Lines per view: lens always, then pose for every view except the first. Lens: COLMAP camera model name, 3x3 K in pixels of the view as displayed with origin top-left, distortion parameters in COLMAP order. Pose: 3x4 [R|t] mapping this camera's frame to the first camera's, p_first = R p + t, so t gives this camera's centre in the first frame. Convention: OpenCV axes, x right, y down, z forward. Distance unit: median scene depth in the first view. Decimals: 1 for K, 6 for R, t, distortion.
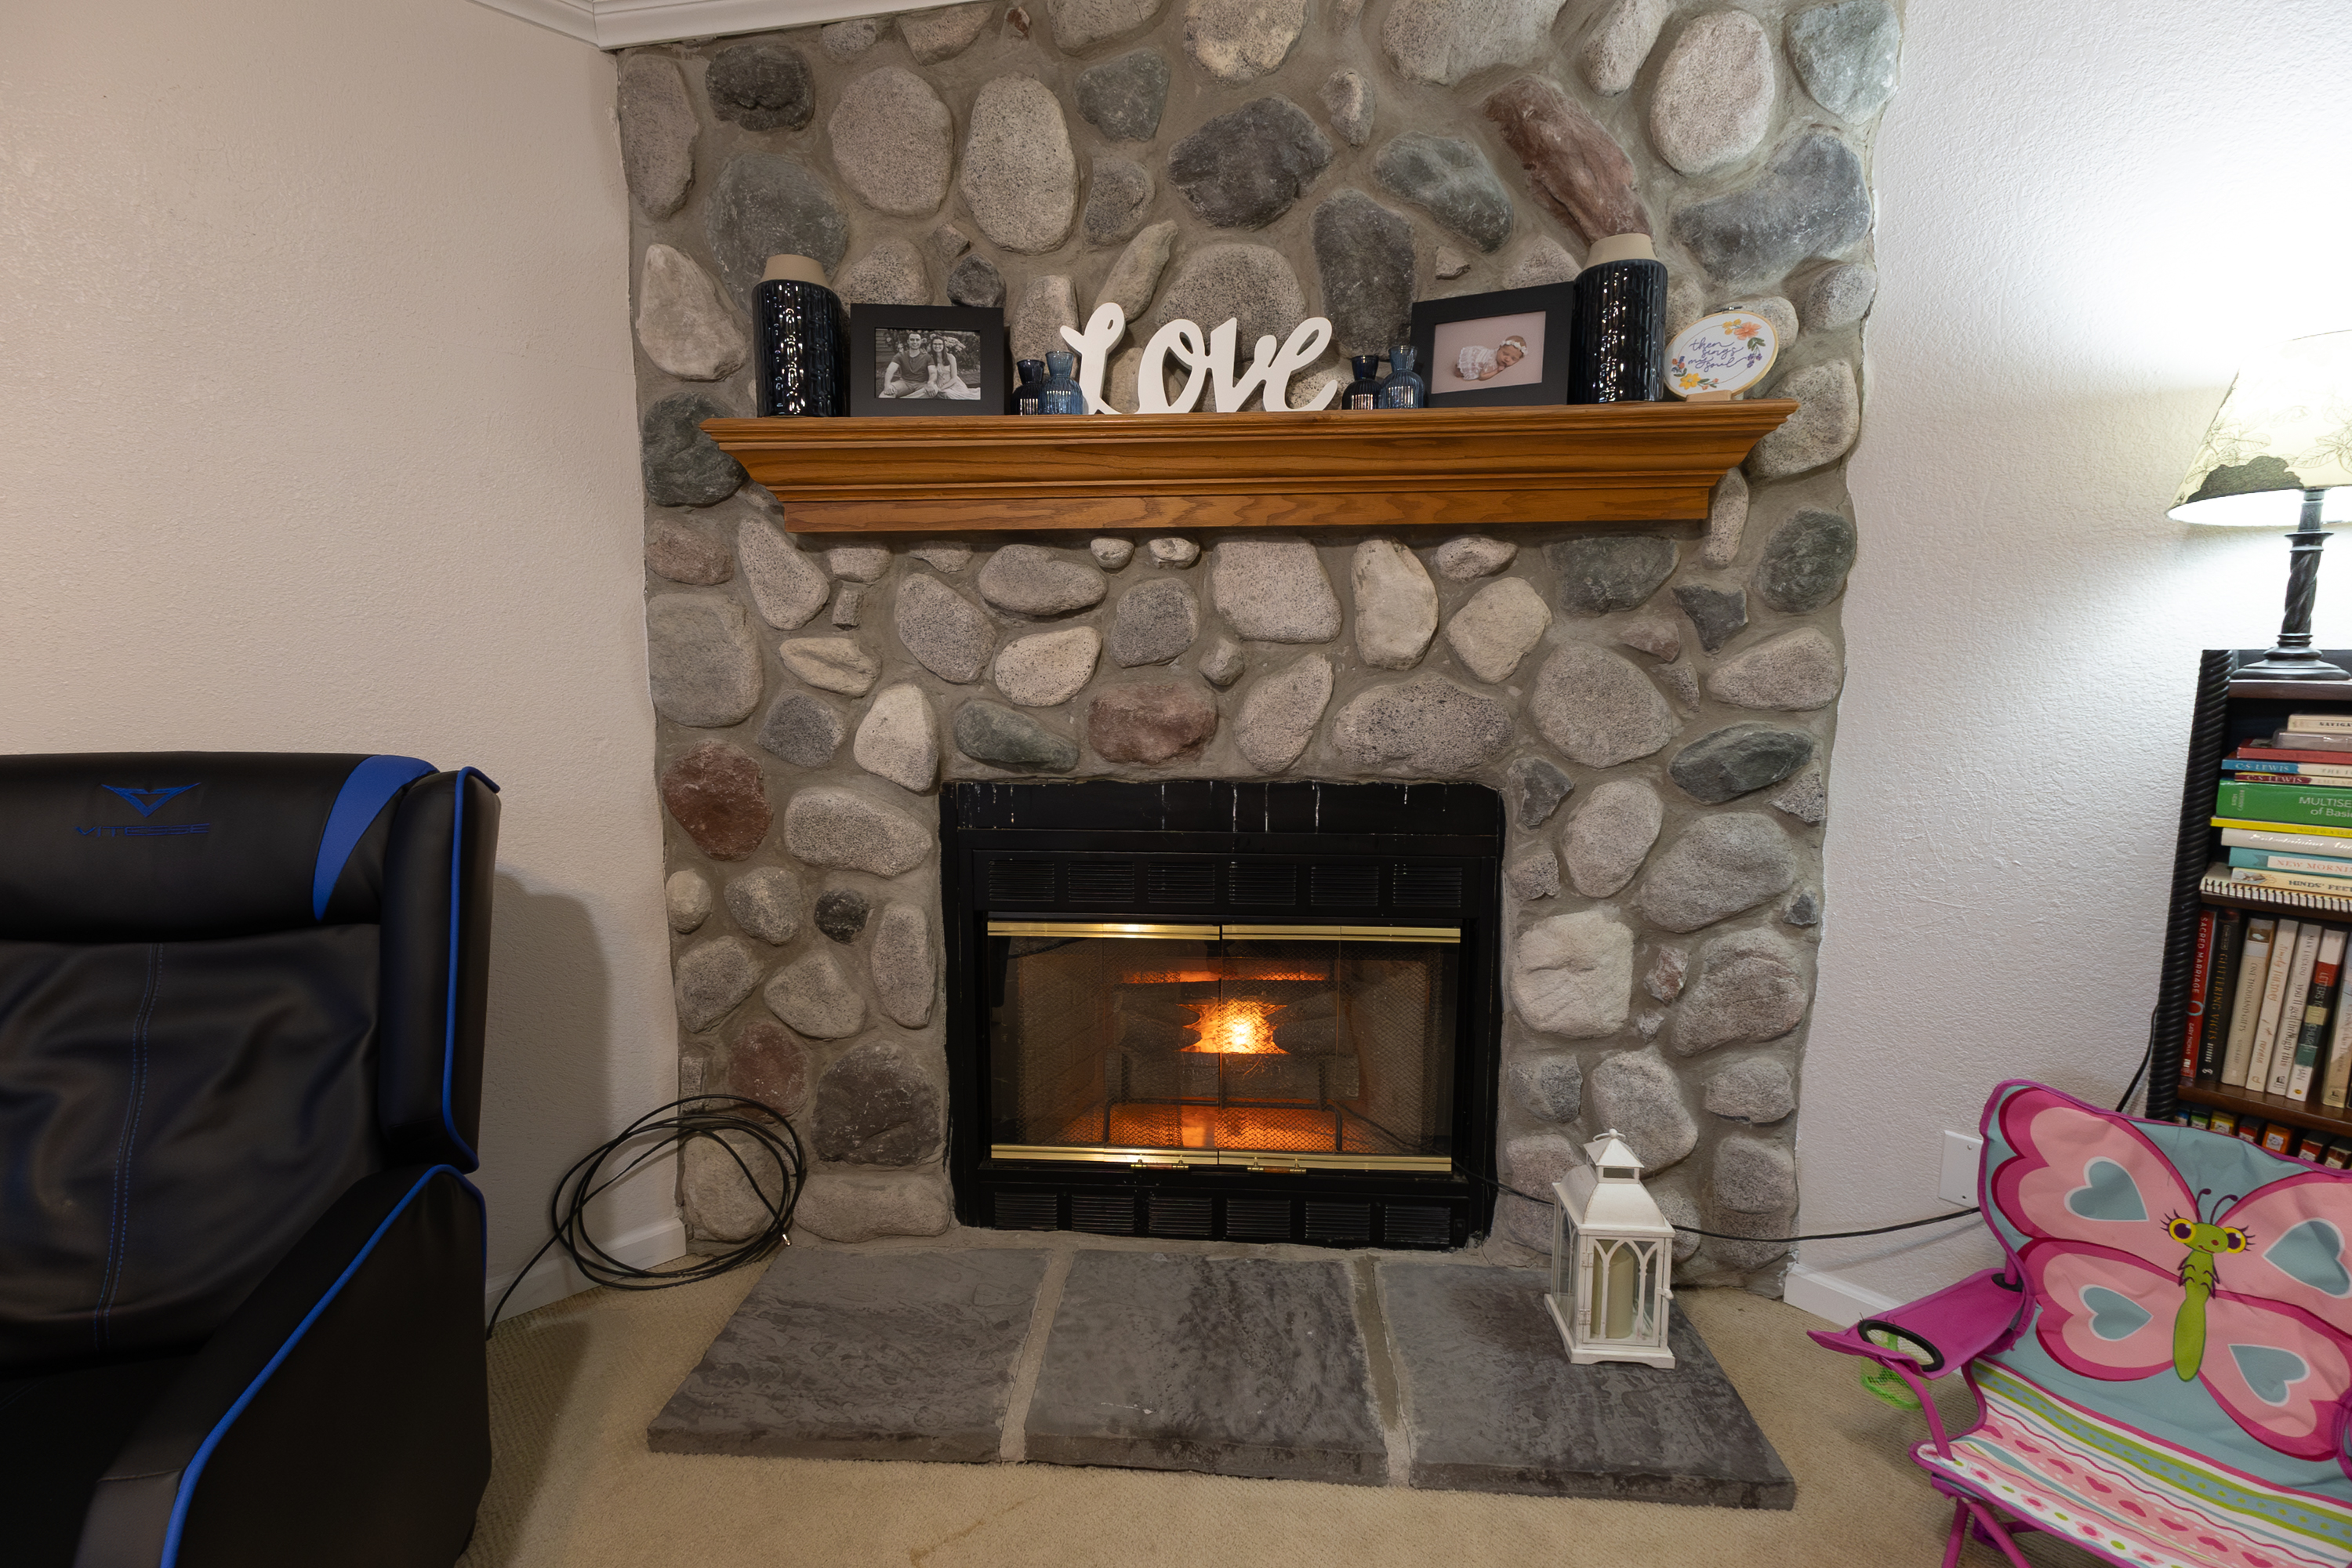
lens RADIAL K [[1070.4, 0, 1180.3], [0, 1070.4, 789.0], [0, 0, 1]] dist [0.017028, -0.000453]
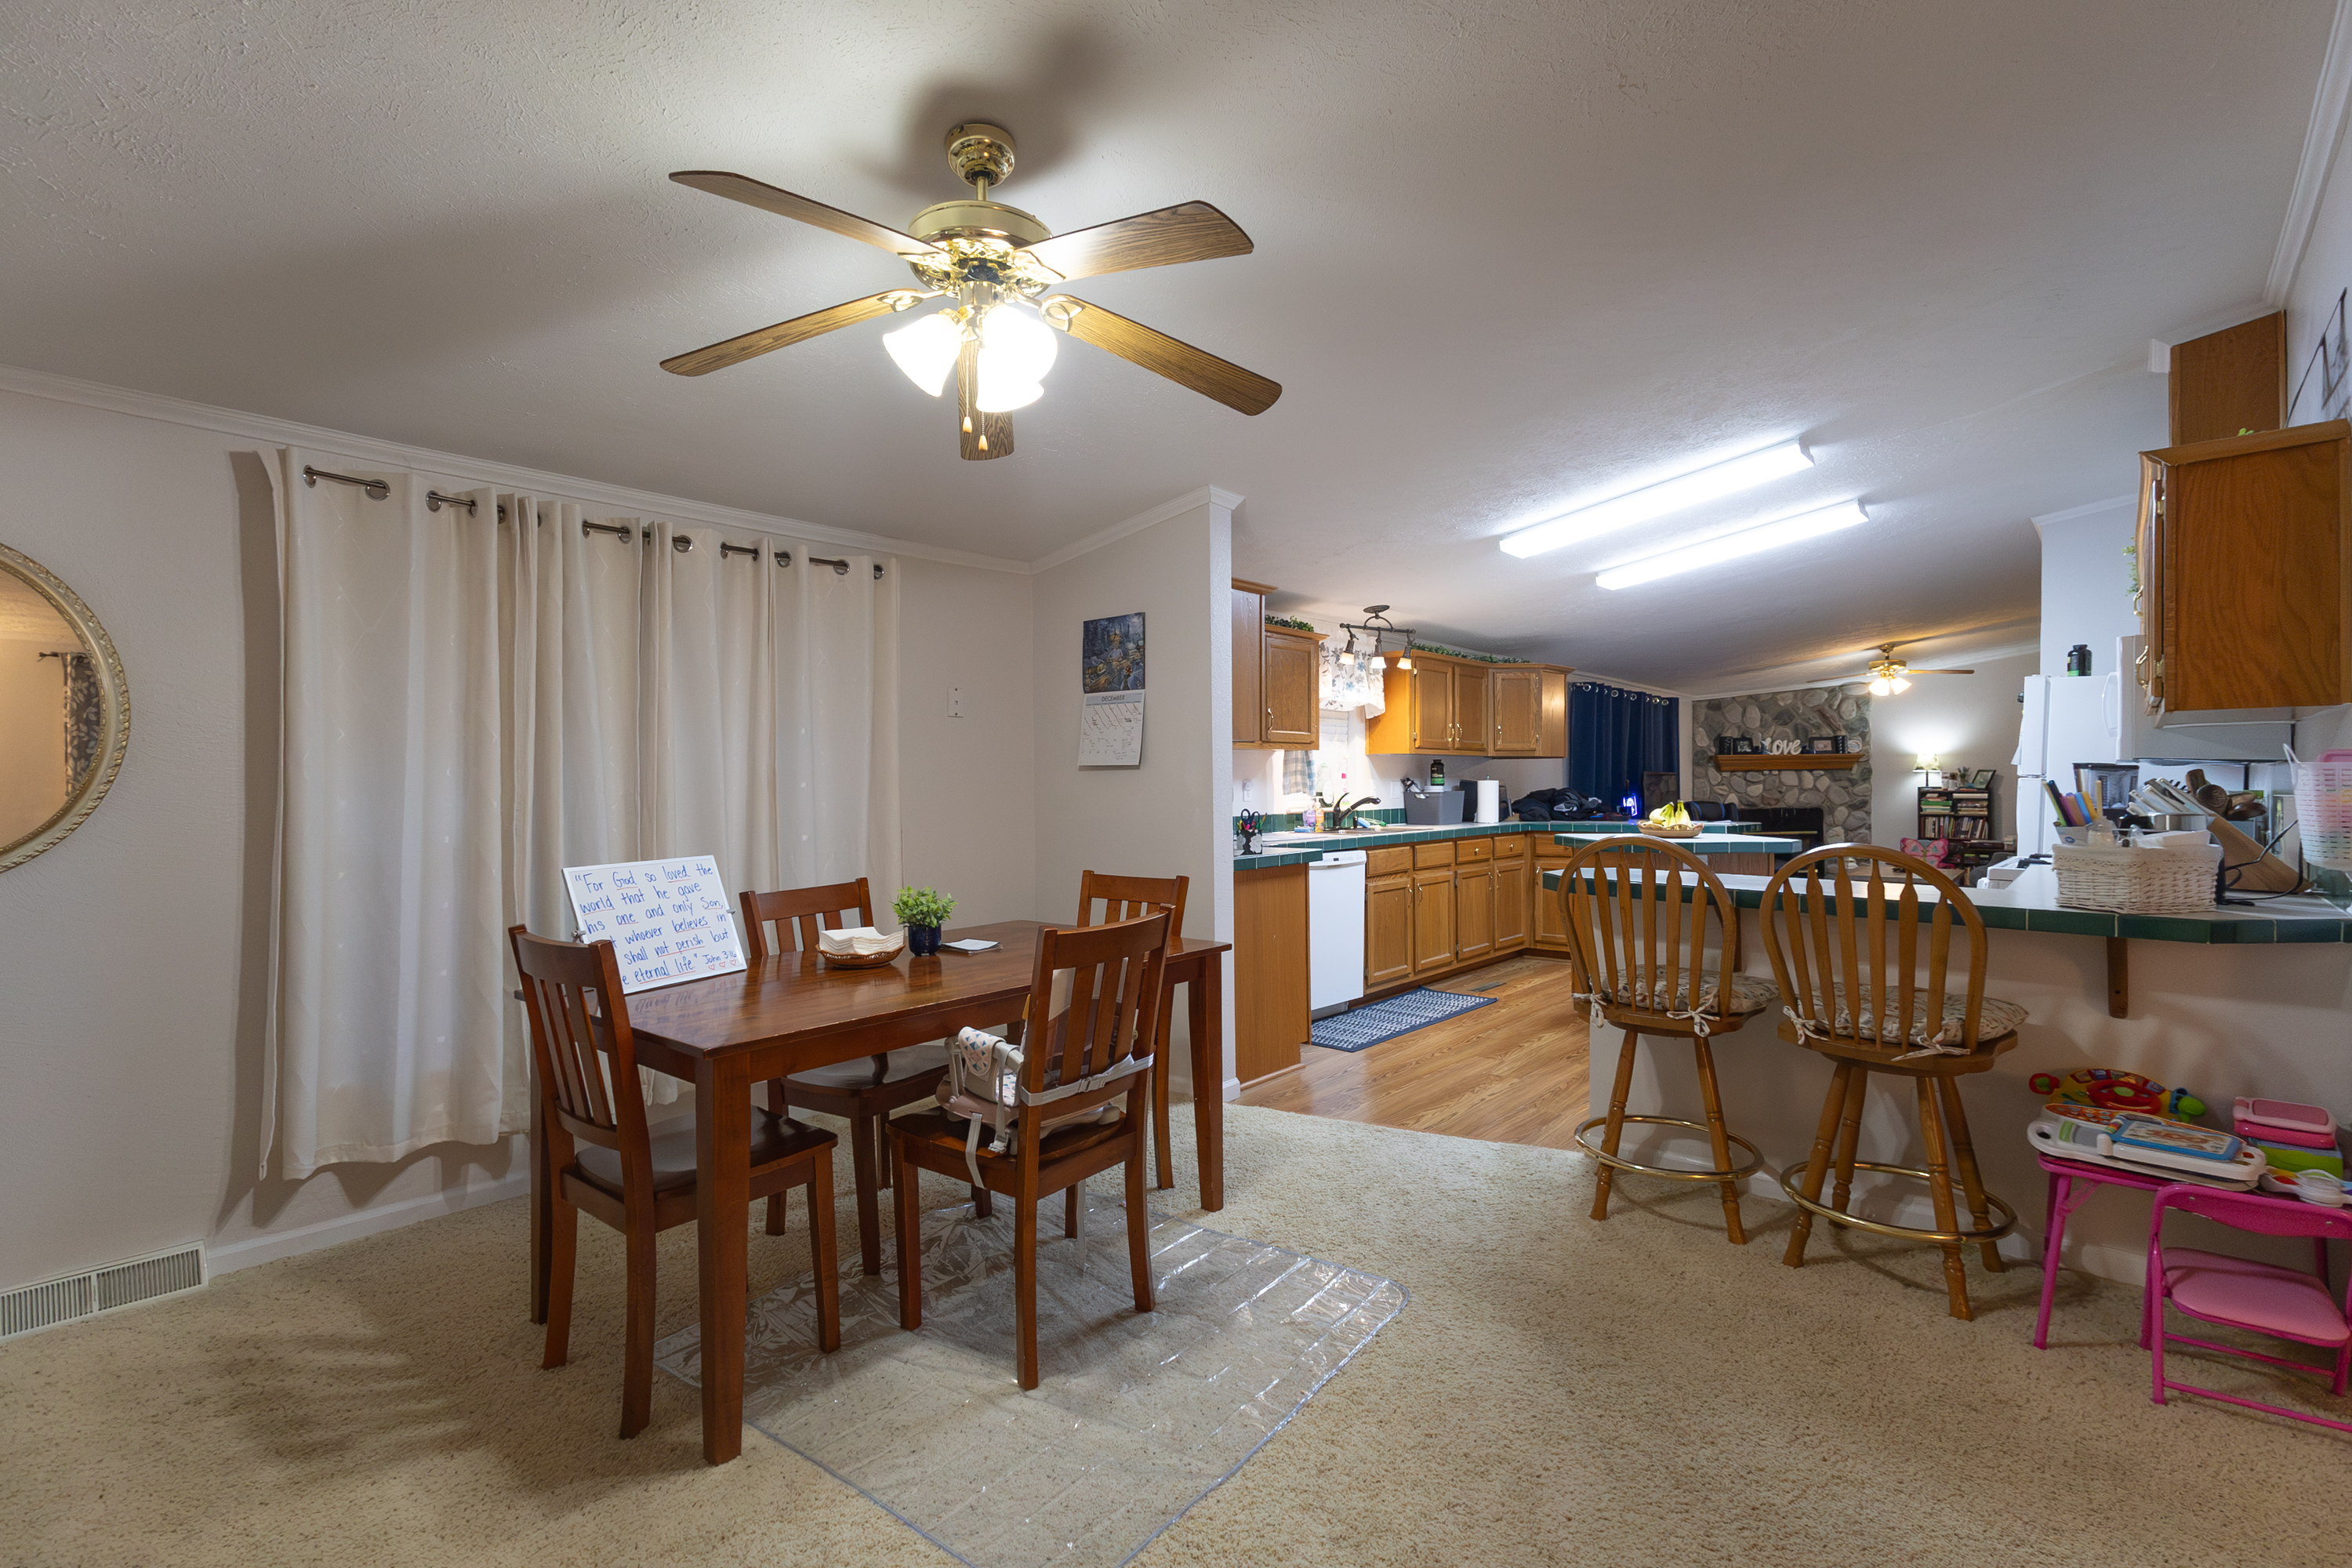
lens RADIAL K [[1070.4, 0, 1180.3], [0, 1070.4, 789.0], [0, 0, 1]] dist [0.017028, -0.000453]
pose [[0.992410, -0.010695, 0.122507, -4.433038], [0.025672, 0.992279, -0.121343, 0.583217], [-0.120264, 0.123568, 0.985022, -5.040375]]
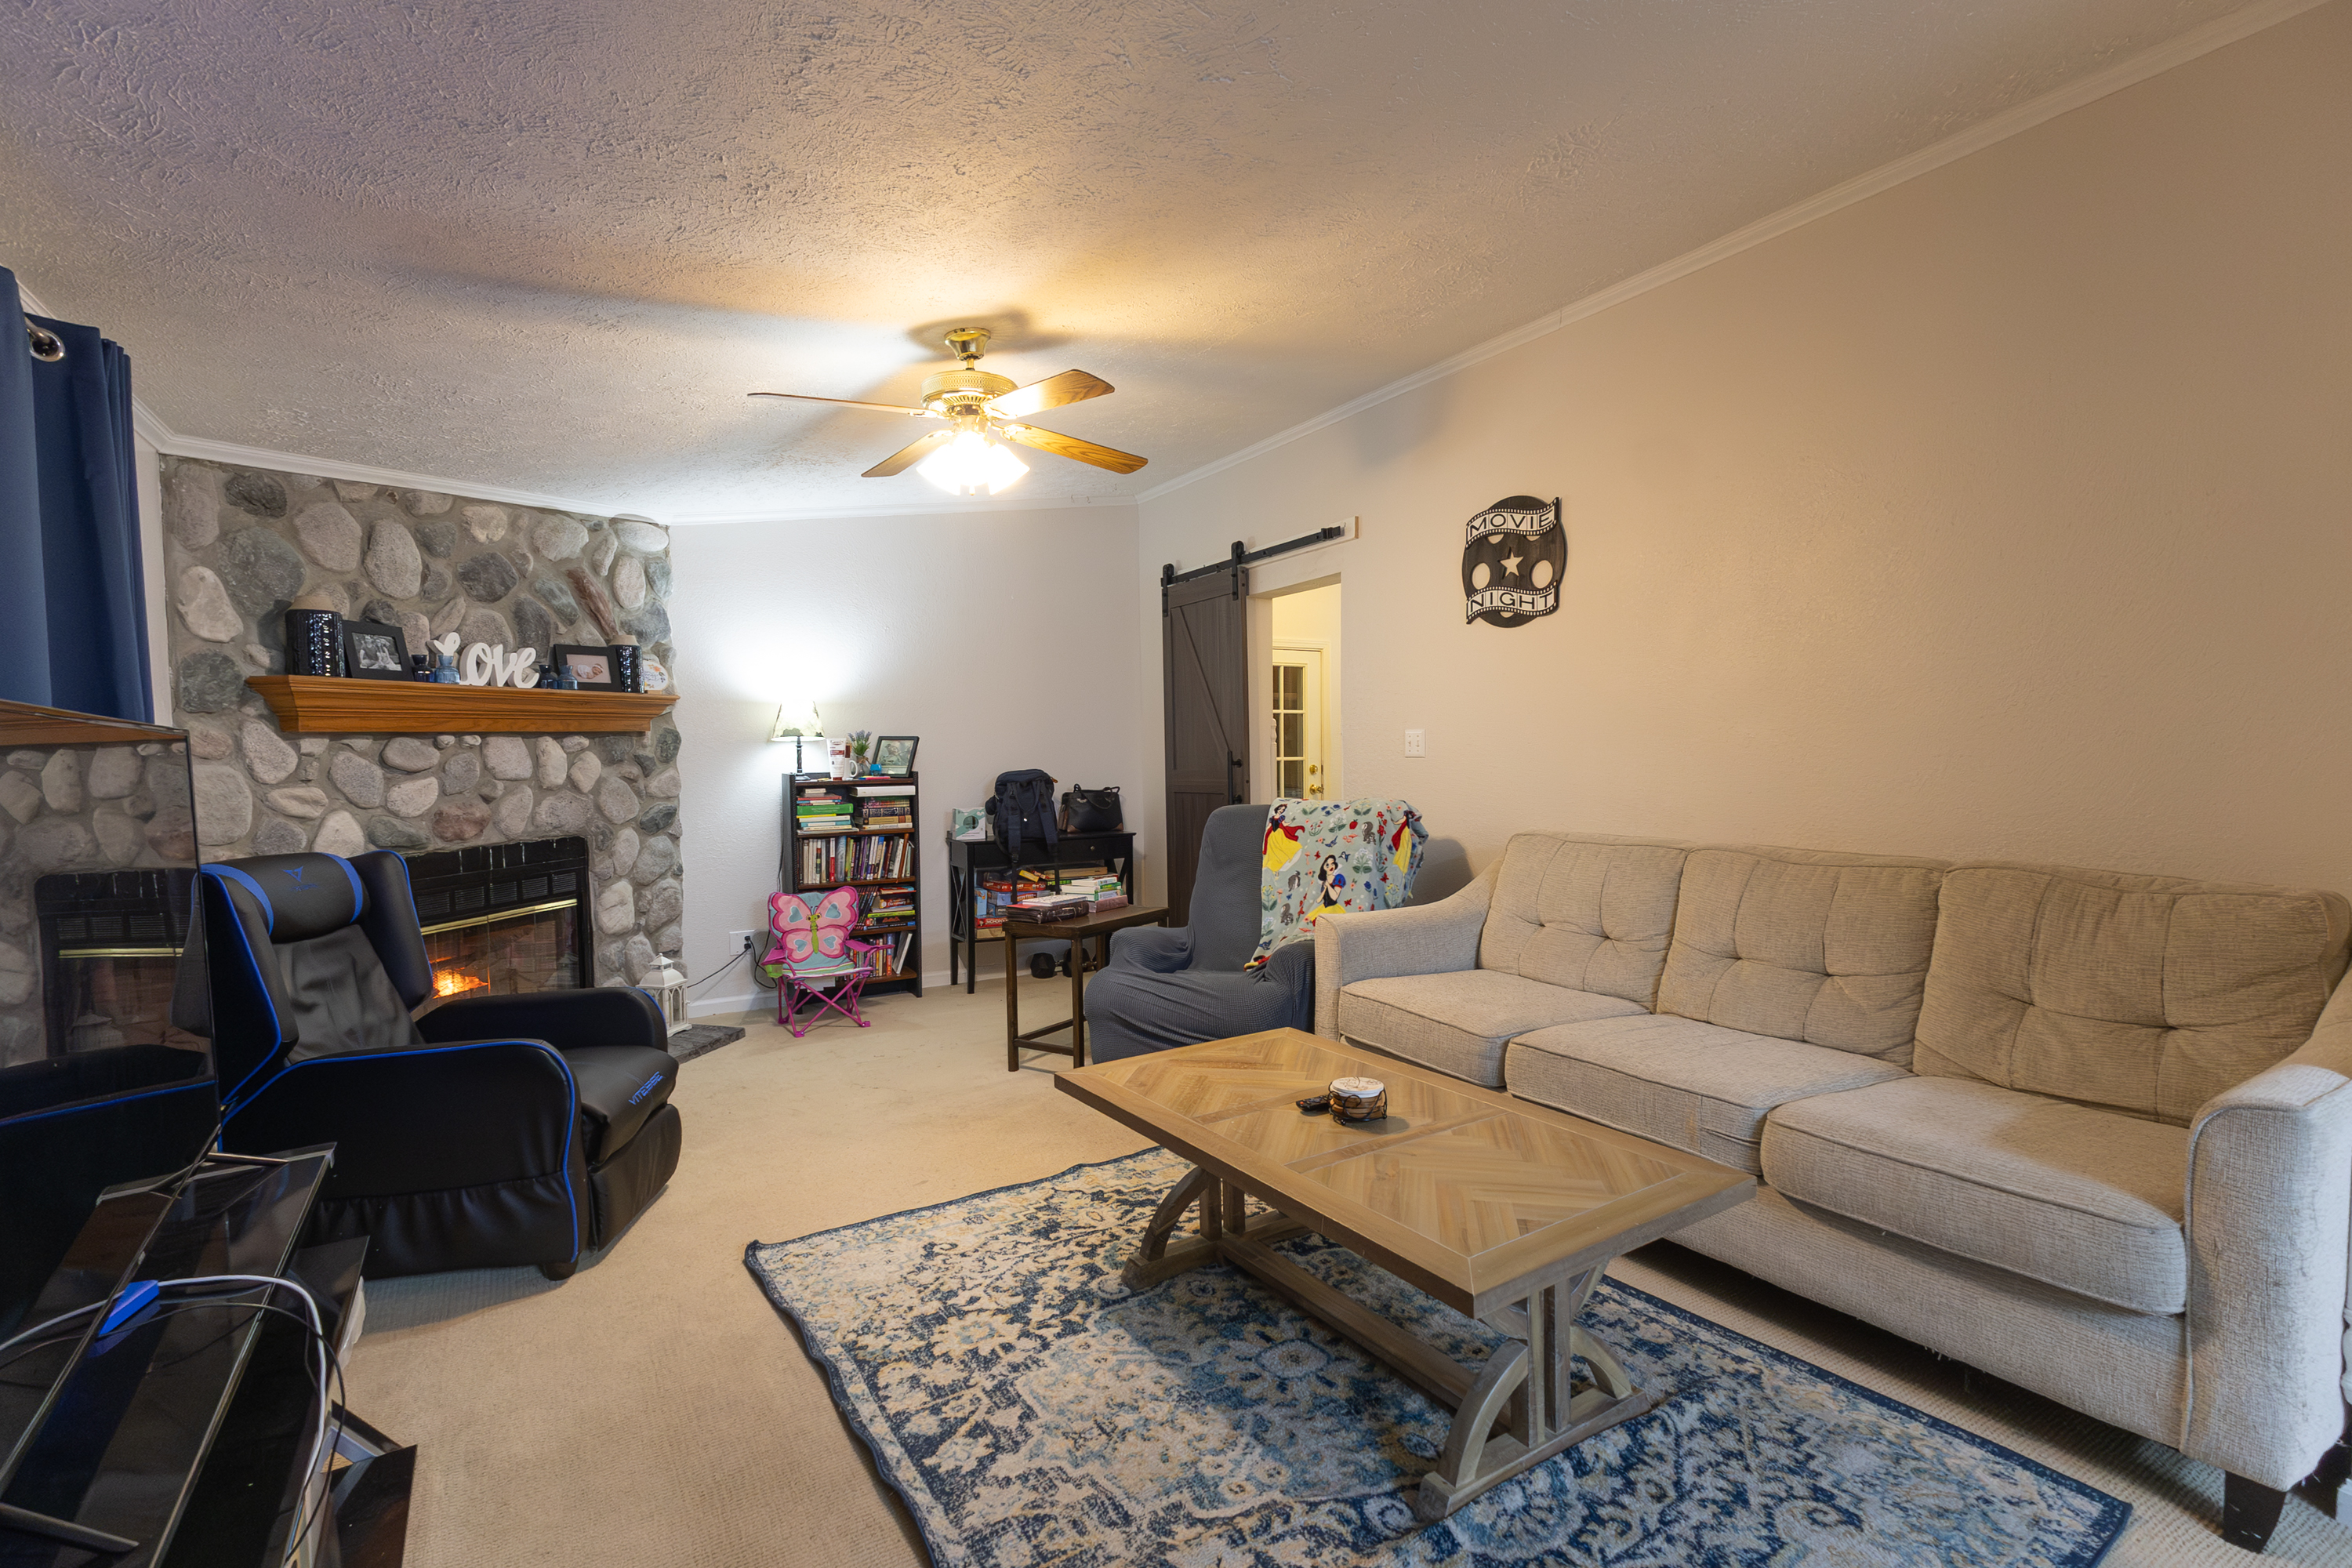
lens RADIAL K [[1070.4, 0, 1180.3], [0, 1070.4, 789.0], [0, 0, 1]] dist [0.017028, -0.000453]
pose [[0.175593, -0.046489, 0.983365, -1.915770], [0.139852, 0.989932, 0.021826, 0.028237], [-0.974479, 0.133693, 0.180326, -0.785449]]
